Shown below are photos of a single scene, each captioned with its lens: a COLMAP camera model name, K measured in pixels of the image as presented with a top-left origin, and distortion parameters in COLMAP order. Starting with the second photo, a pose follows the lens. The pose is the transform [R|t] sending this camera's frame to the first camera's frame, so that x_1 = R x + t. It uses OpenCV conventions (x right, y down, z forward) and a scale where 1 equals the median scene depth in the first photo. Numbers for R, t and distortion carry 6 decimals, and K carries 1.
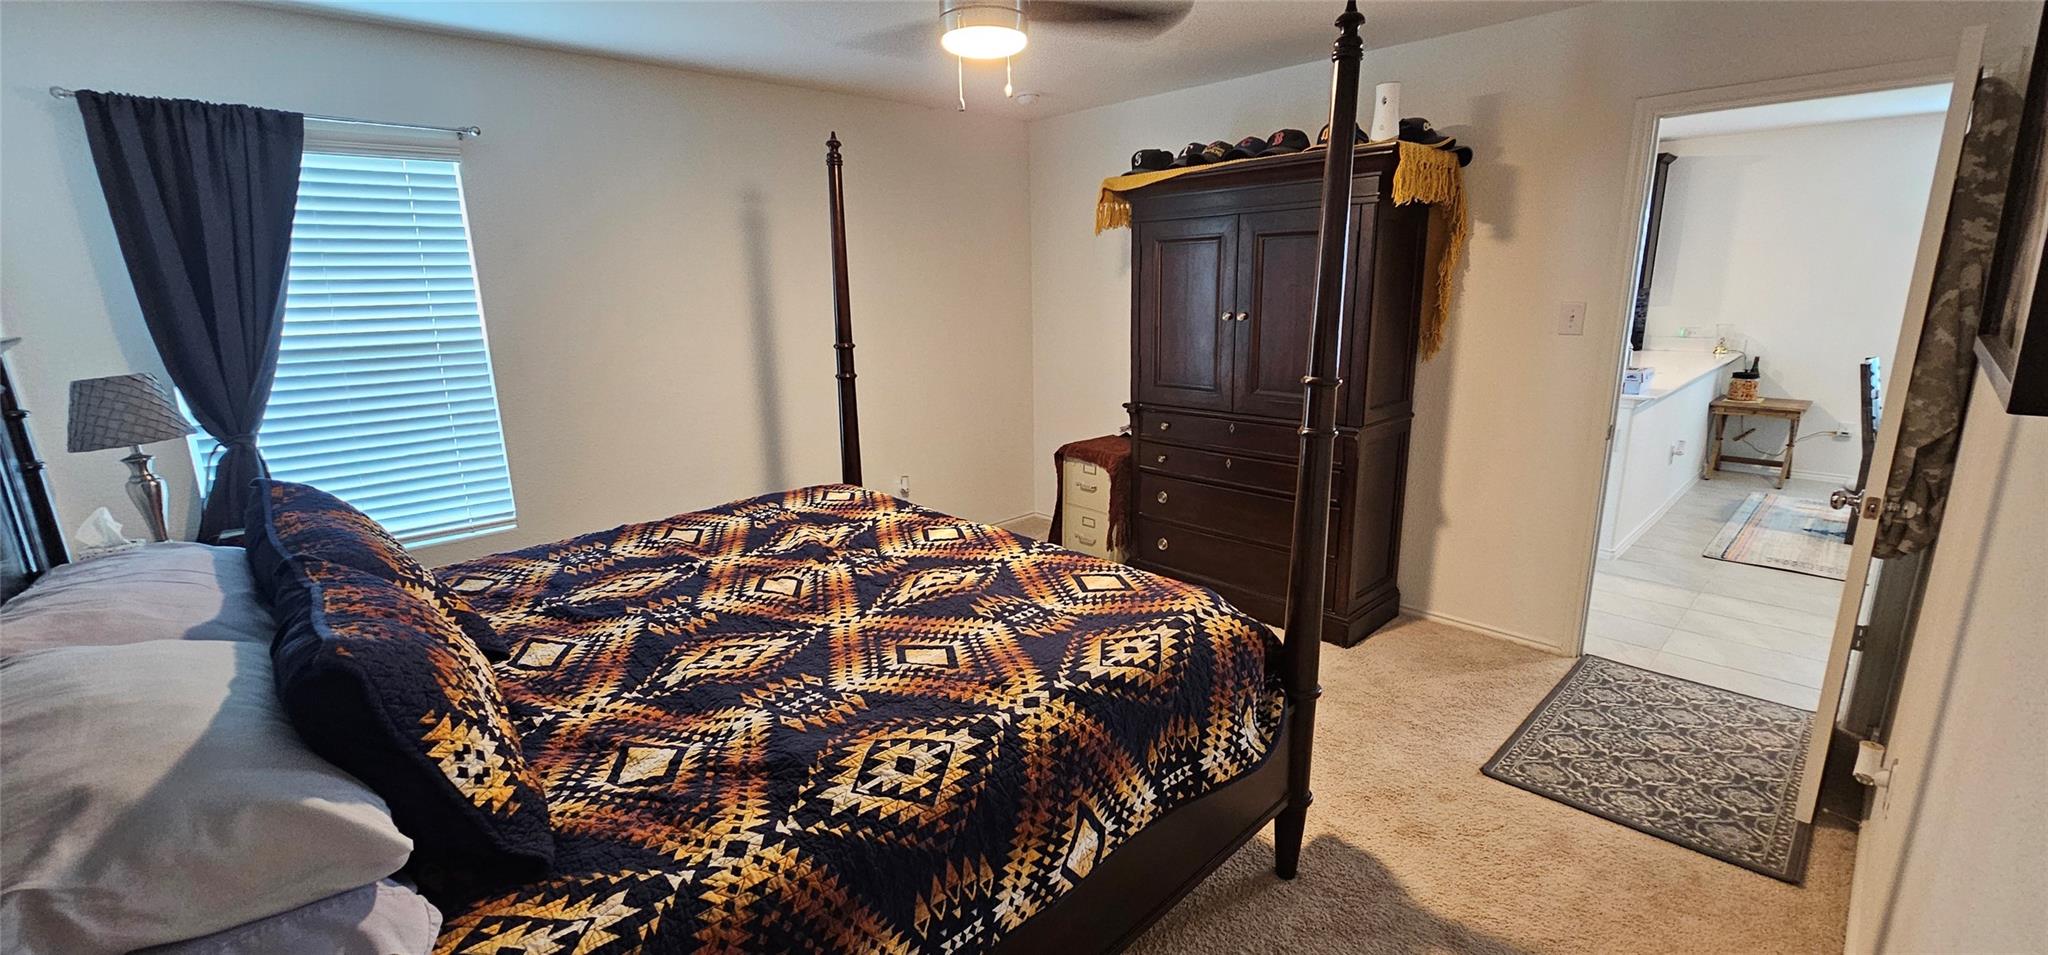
lens RADIAL K [[841.9, 0, 1017.2], [0, 841.9, 472.9], [0, 0, 1]] dist [-0.002335, 0.000203]
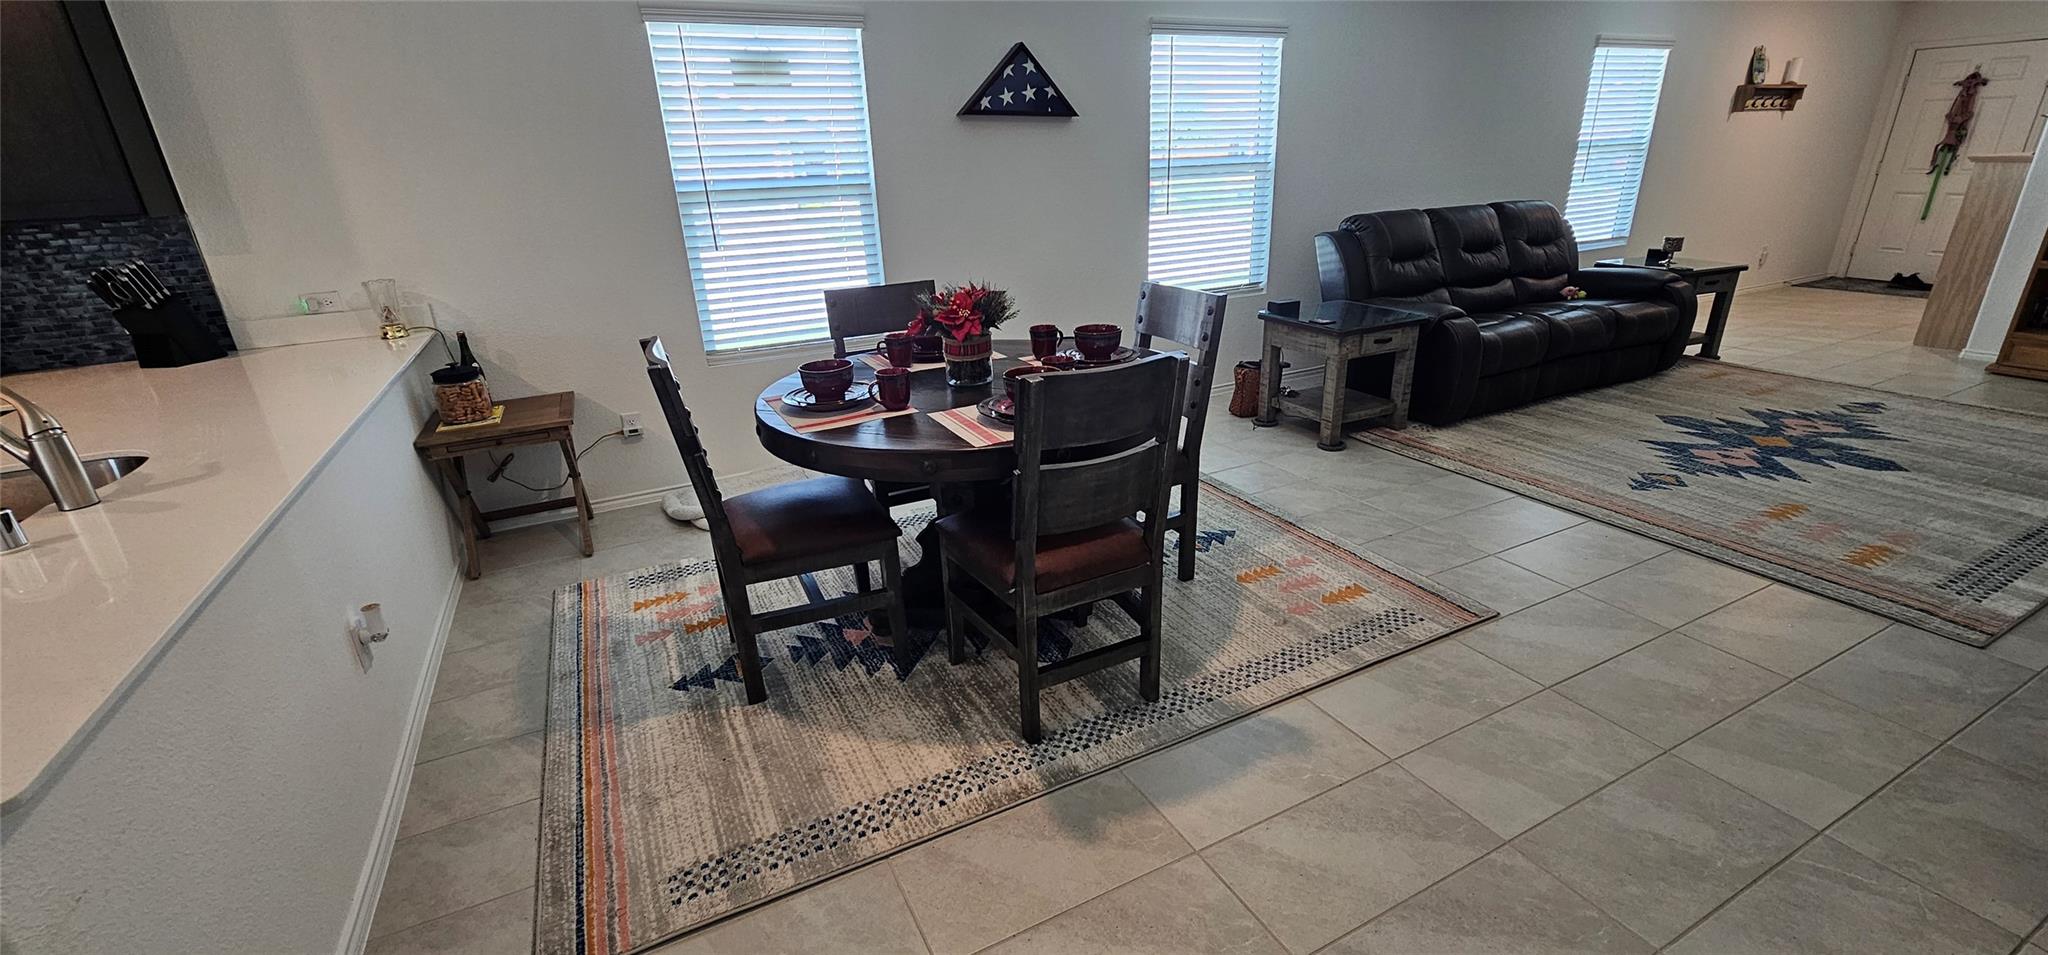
lens RADIAL K [[841.9, 0, 1029.7], [0, 841.9, 478.0], [0, 0, 1]] dist [-0.002335, 0.000203]
pose [[0.283259, -0.333388, 0.899231, 0.467244], [0.246944, 0.931372, 0.267517, -0.106662], [-0.926706, 0.146283, 0.346147, 0.487568]]
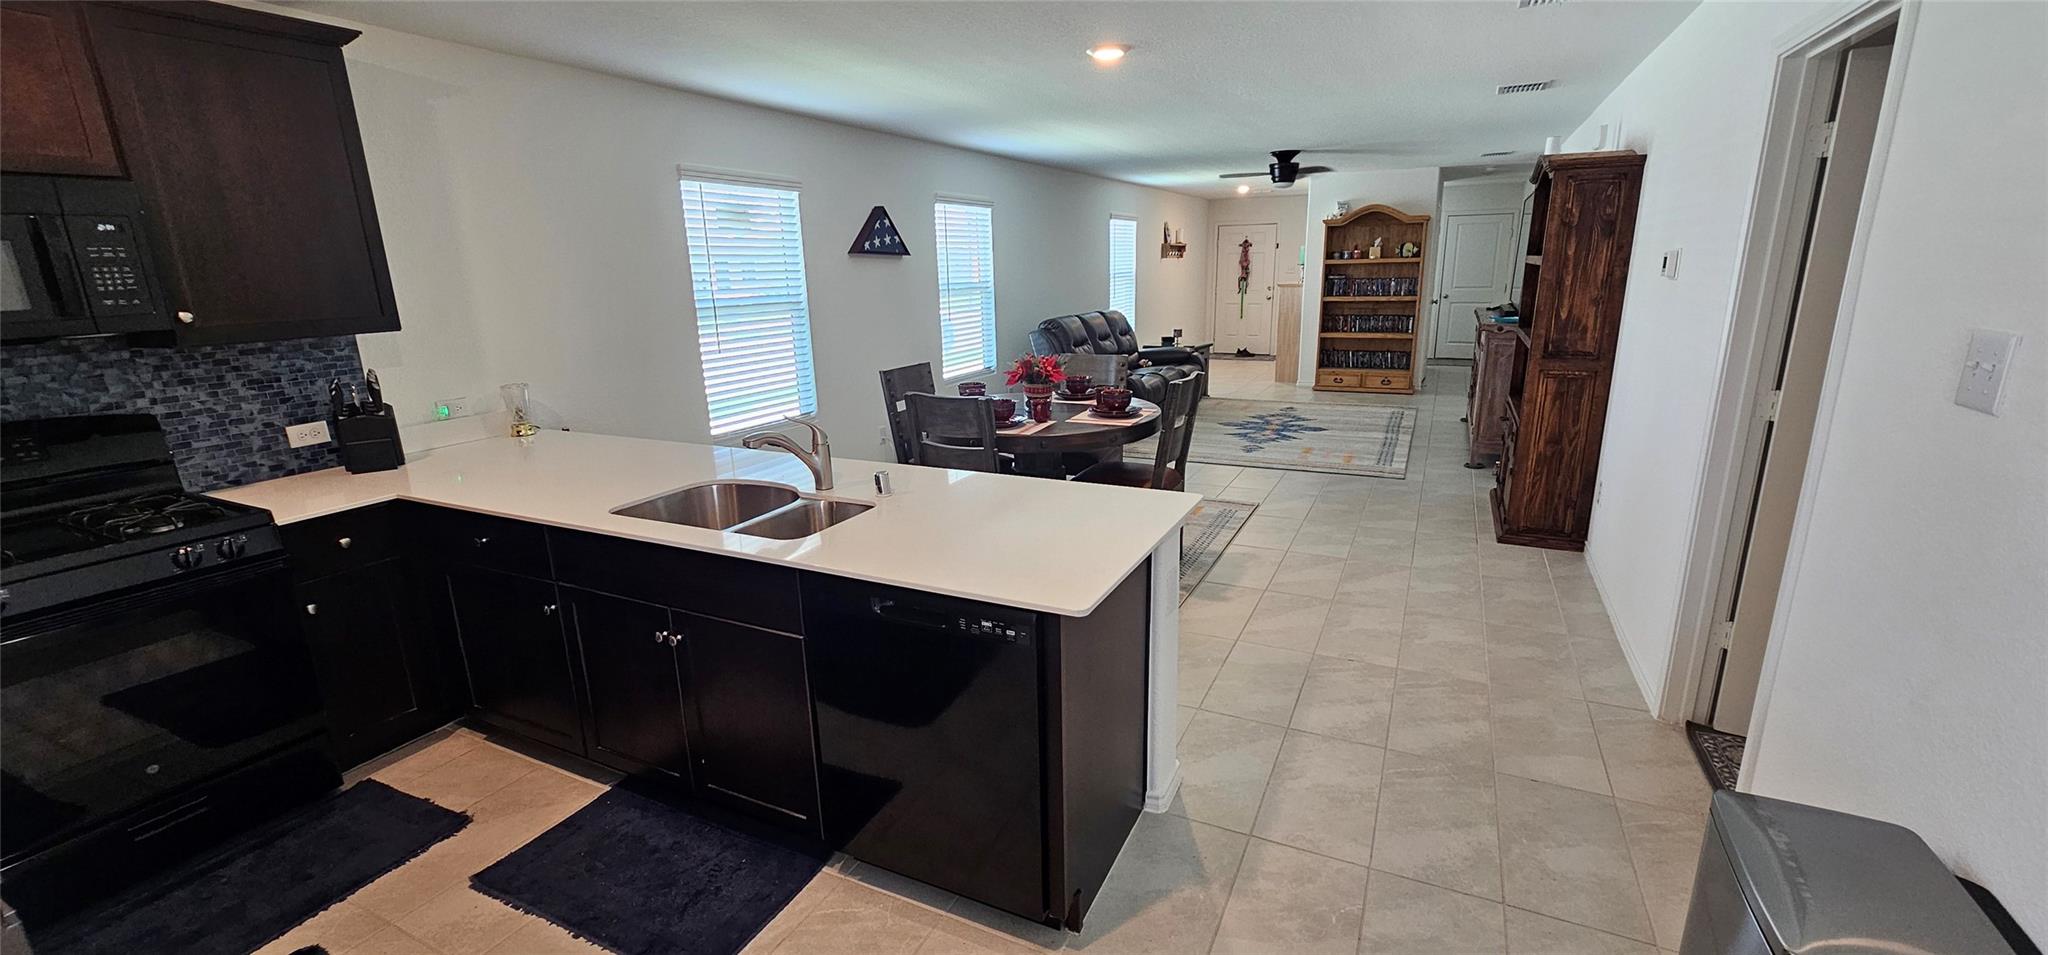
lens RADIAL K [[841.9, 0, 1033.5], [0, 841.9, 473.0], [0, 0, 1]] dist [-0.002335, 0.000203]
pose [[-0.352937, -0.196760, 0.914724, 0.191988], [0.242513, 0.924991, 0.292540, -0.206518], [-0.903672, 0.325080, -0.278747, 0.874629]]
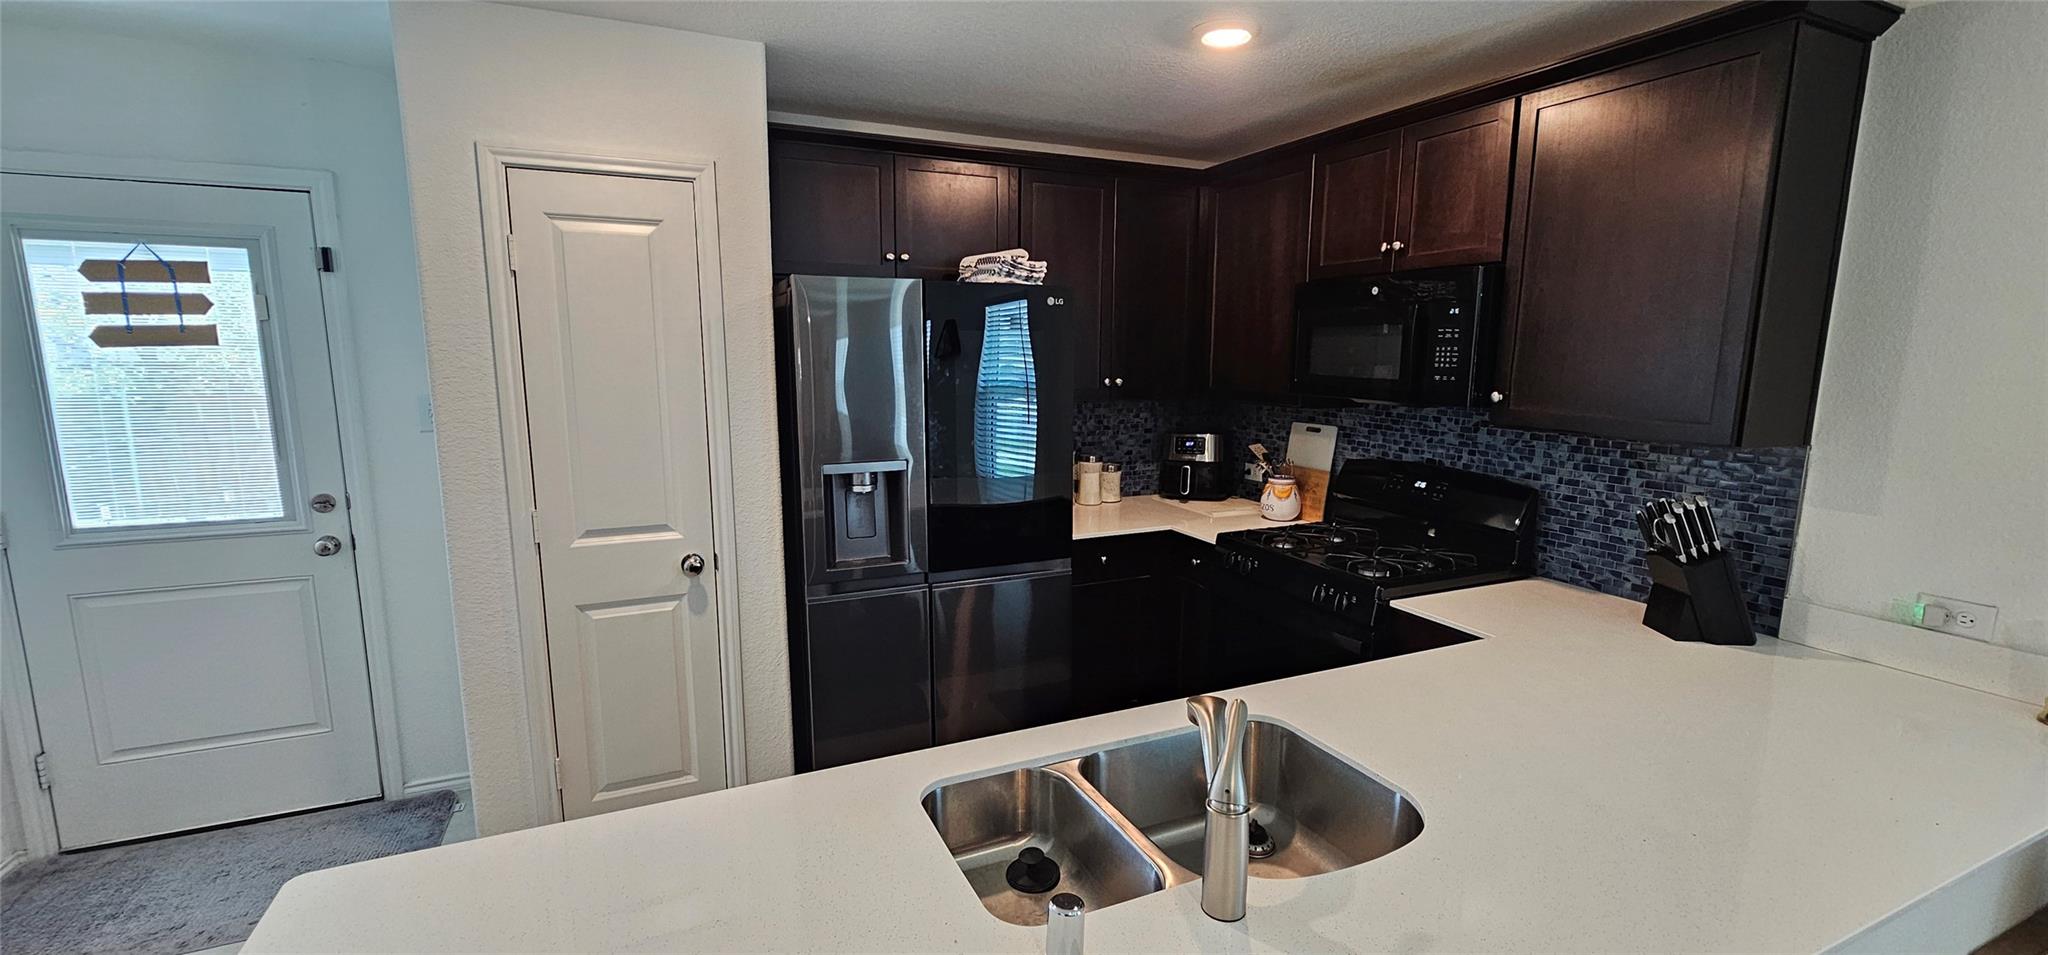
lens RADIAL K [[841.9, 0, 1023.4], [0, 841.9, 479.2], [0, 0, 1]] dist [-0.002335, 0.000203]
pose [[0.944888, 0.078804, -0.317769, 0.625004], [-0.100838, 0.993465, -0.053471, -0.175165], [0.311479, 0.082568, 0.946659, 0.668654]]
